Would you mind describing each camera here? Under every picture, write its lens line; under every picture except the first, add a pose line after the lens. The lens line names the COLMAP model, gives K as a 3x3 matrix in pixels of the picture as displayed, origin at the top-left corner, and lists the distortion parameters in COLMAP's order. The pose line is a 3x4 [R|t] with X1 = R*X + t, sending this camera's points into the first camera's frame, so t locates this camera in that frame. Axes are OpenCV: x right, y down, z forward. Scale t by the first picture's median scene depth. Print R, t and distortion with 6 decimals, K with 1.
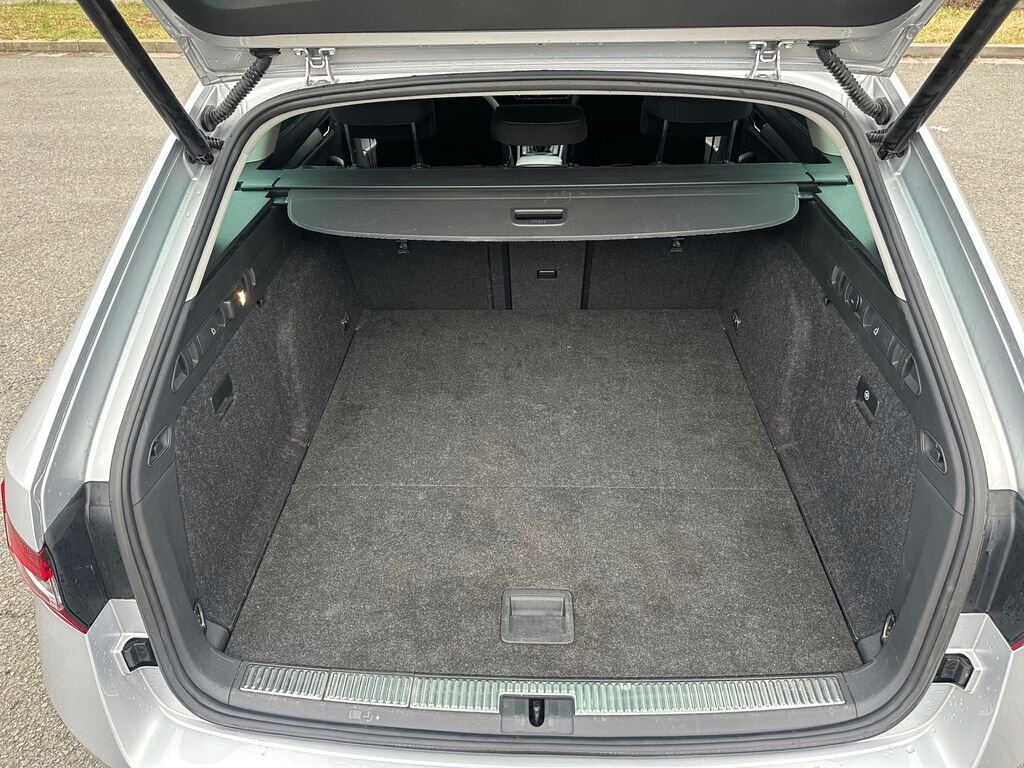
lens RADIAL K [[724.7, 0, 514.9], [0, 724.7, 387.6], [0, 0, 1]] dist [0.075897, -0.127931]
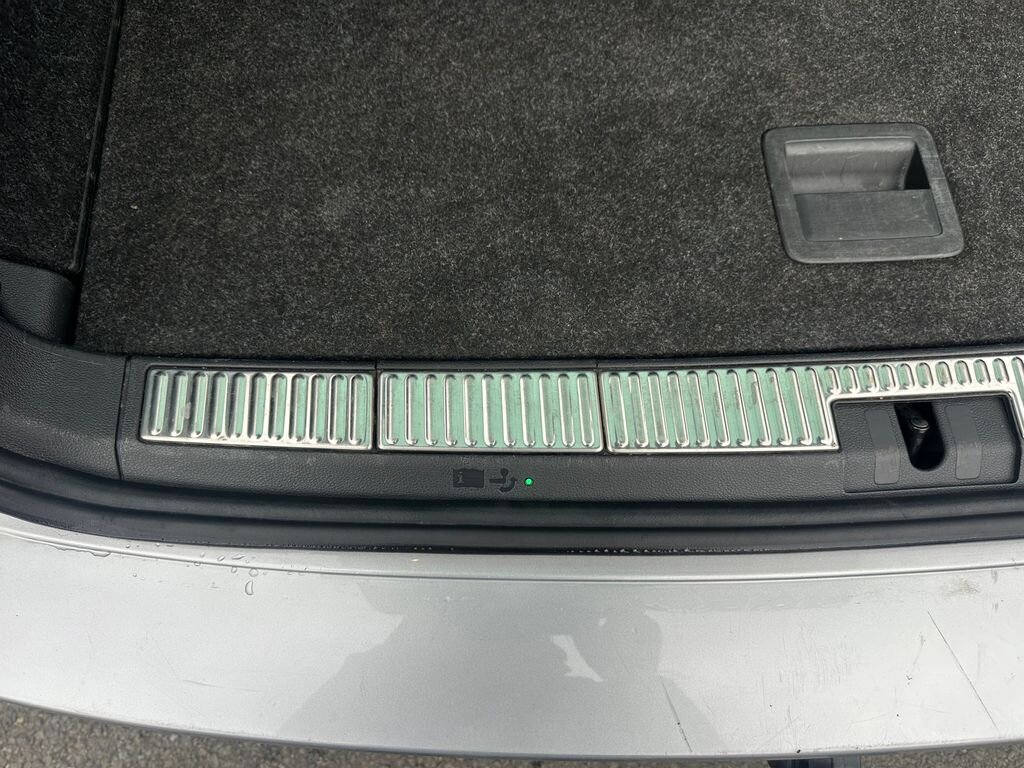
lens RADIAL K [[724.7, 0, 514.9], [0, 724.7, 387.6], [0, 0, 1]] dist [0.075897, -0.127931]
pose [[0.994900, -0.075296, 0.067121, -0.193184], [0.023426, 0.819705, 0.572306, 0.169374], [-0.098111, -0.567815, 0.817288, 0.636293]]
